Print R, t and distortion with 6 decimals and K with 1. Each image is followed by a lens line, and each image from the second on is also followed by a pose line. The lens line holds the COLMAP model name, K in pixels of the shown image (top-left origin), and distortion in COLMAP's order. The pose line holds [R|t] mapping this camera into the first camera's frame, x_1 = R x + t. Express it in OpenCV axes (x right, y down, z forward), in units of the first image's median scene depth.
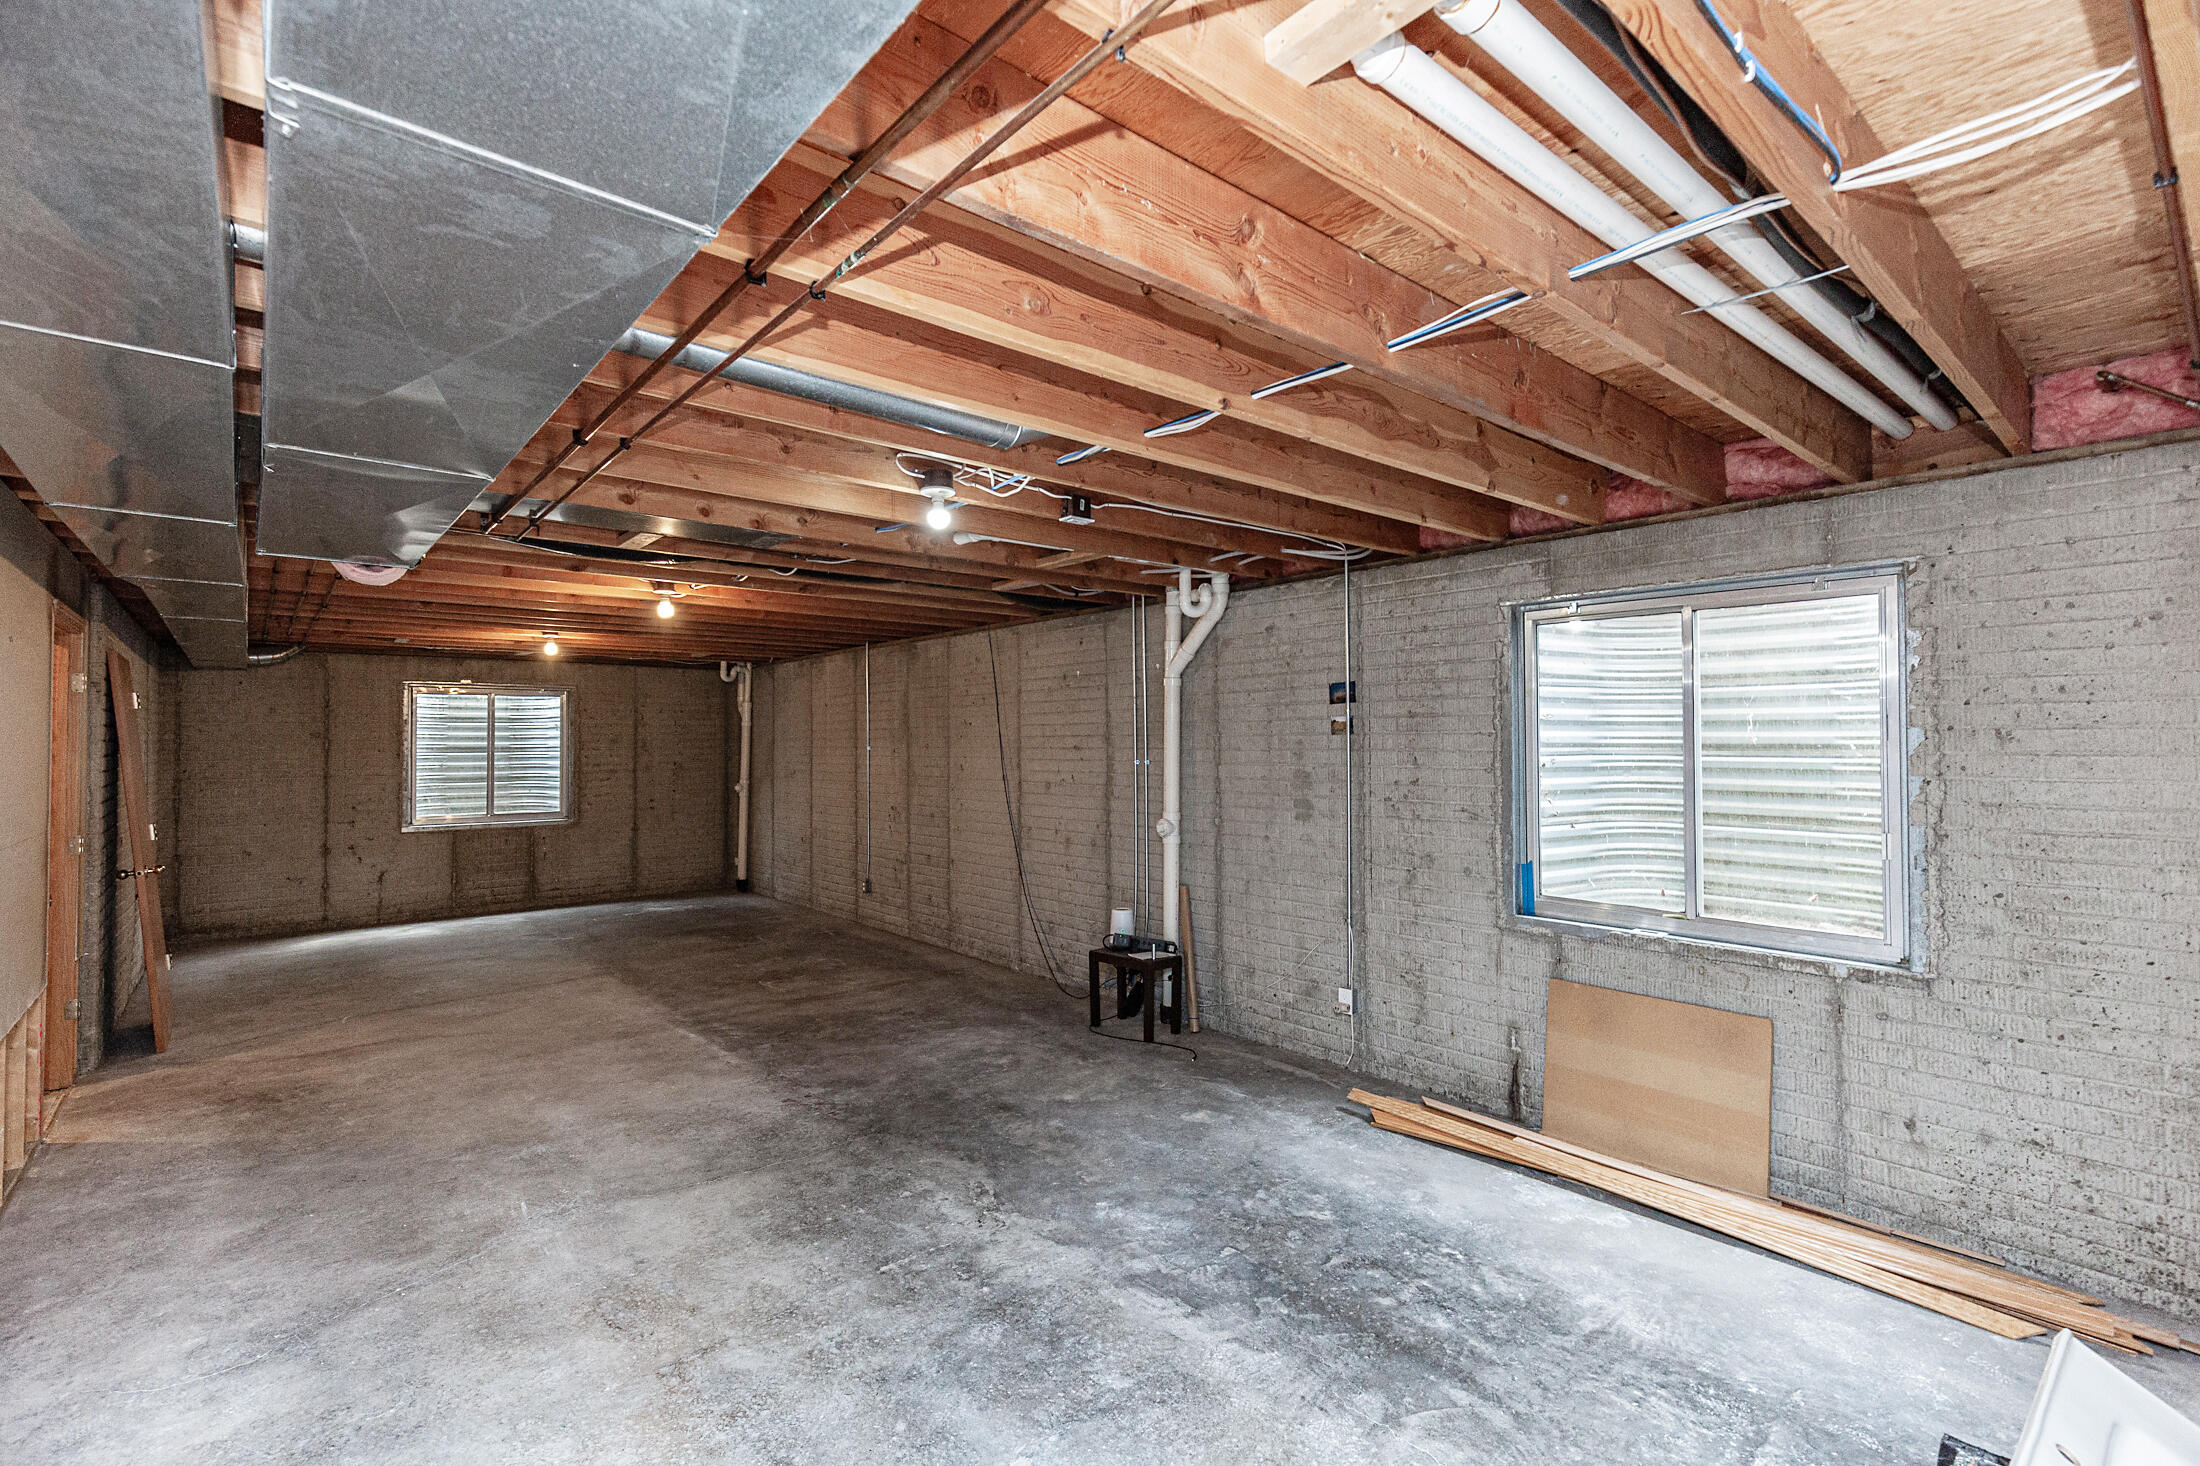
lens RADIAL K [[988.6, 0, 1103.6], [0, 988.6, 706.7], [0, 0, 1]] dist [0.000926, -0.000880]
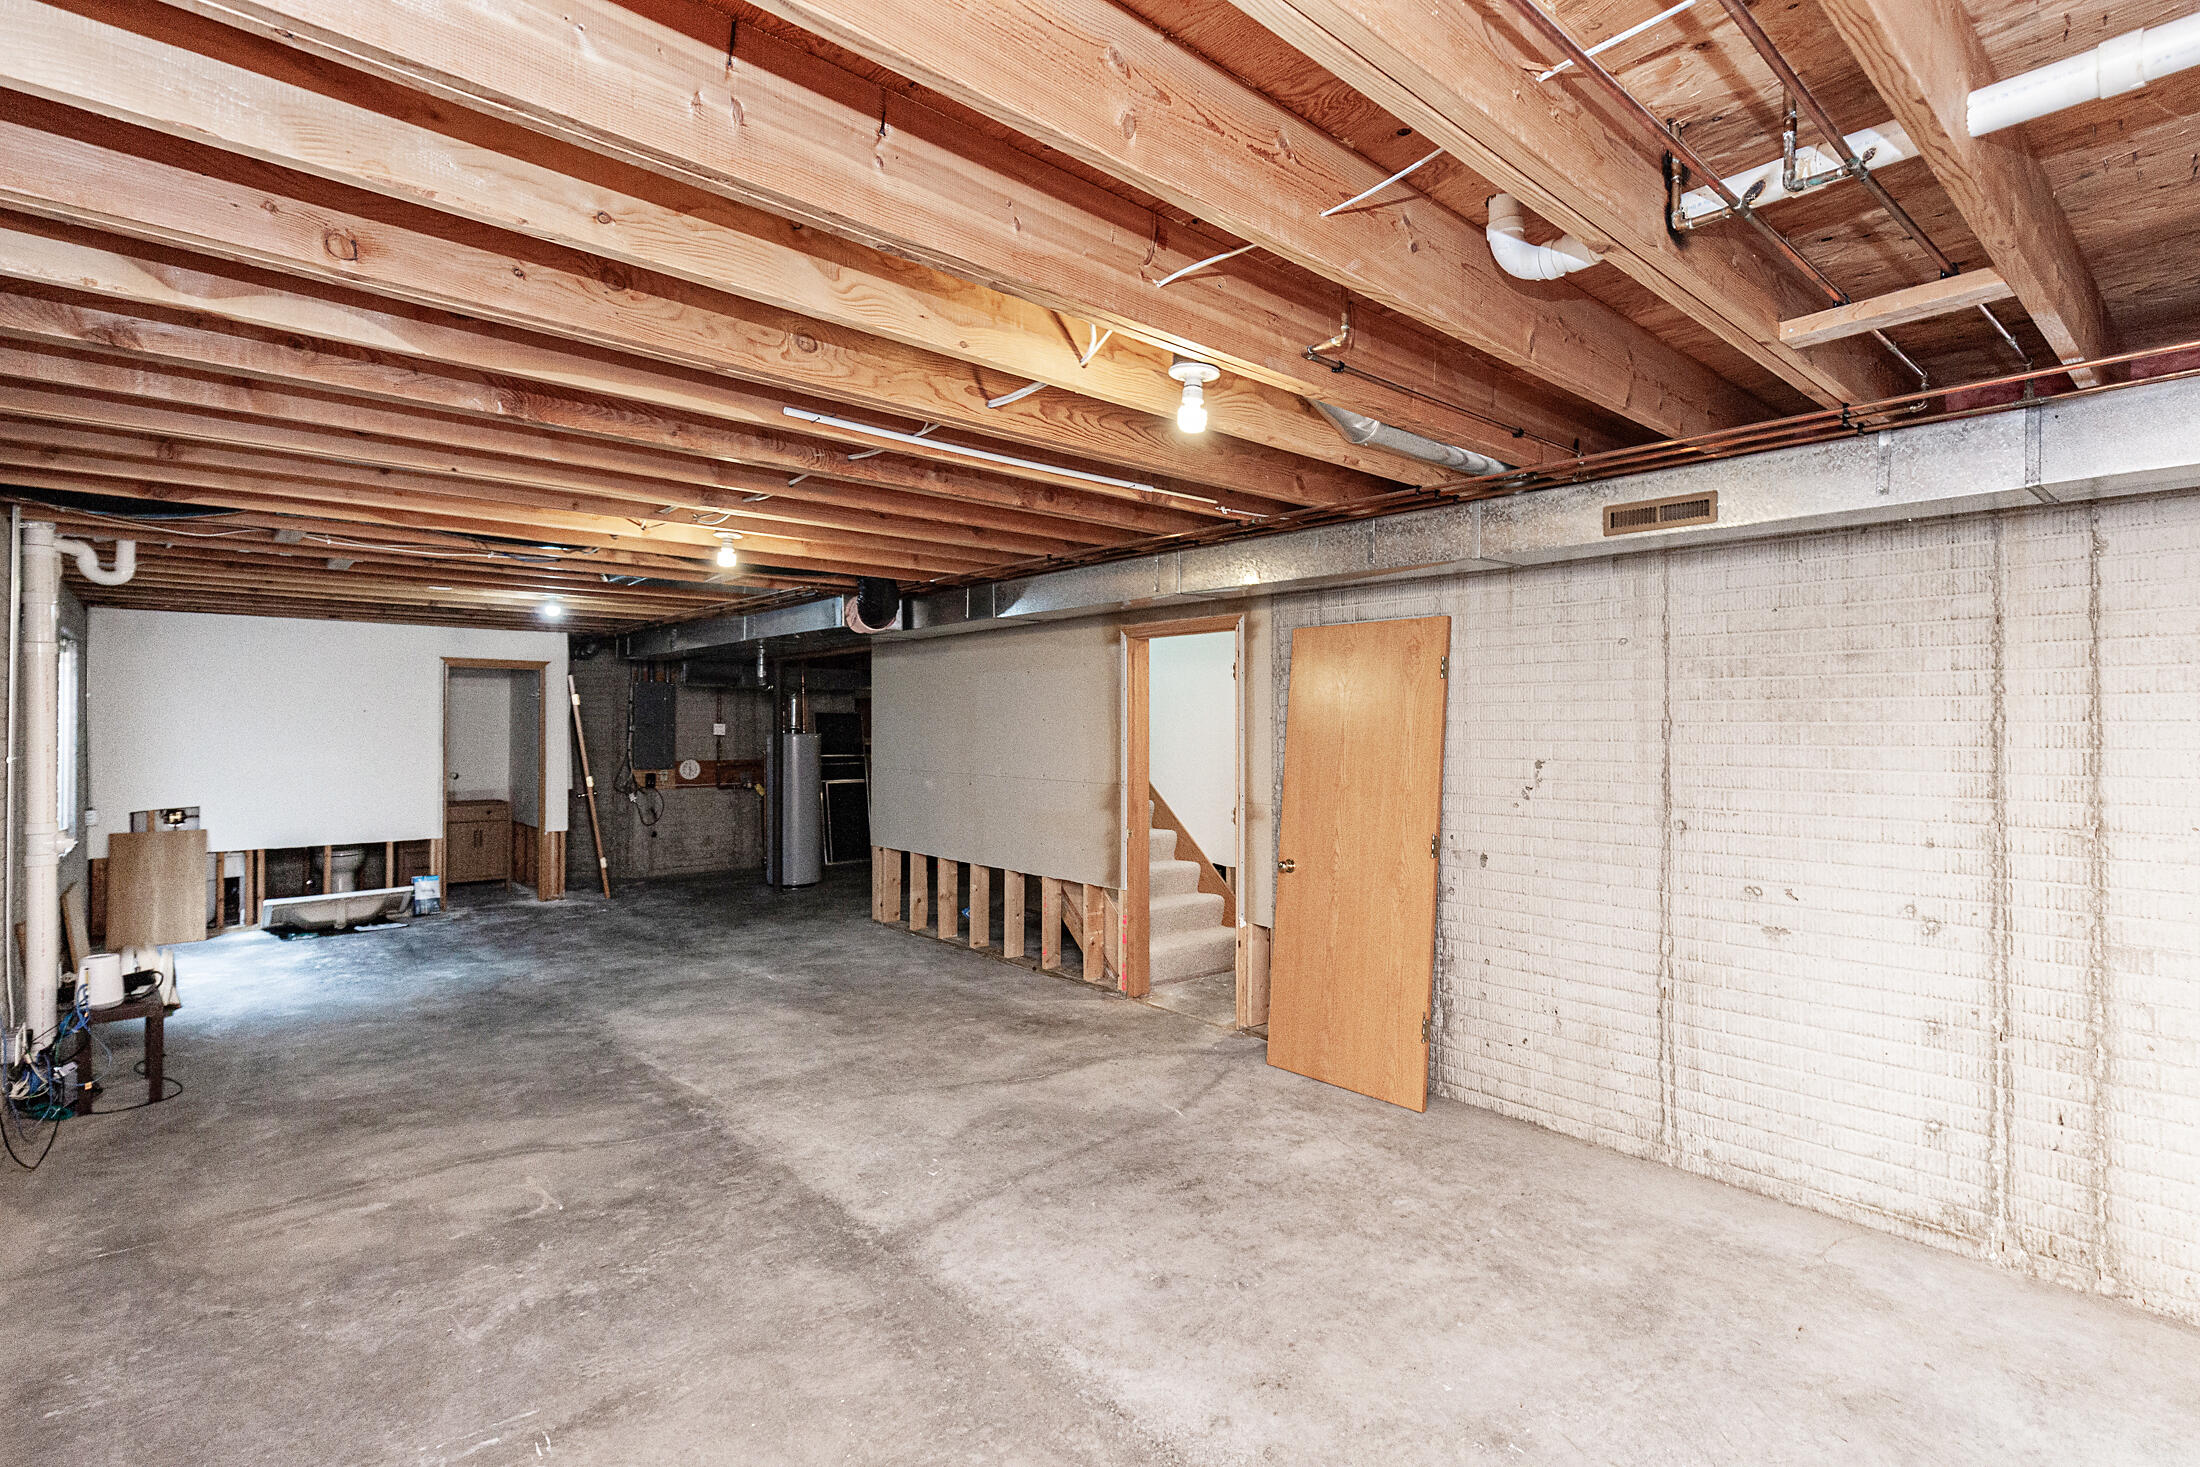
lens RADIAL K [[988.6, 0, 1103.6], [0, 988.6, 707.2], [0, 0, 1]] dist [0.000926, -0.000880]
pose [[-0.999526, 0.002975, -0.030627, -0.763152], [0.004516, 0.998721, -0.050360, 0.063445], [0.030438, -0.050474, -0.998261, 1.910322]]
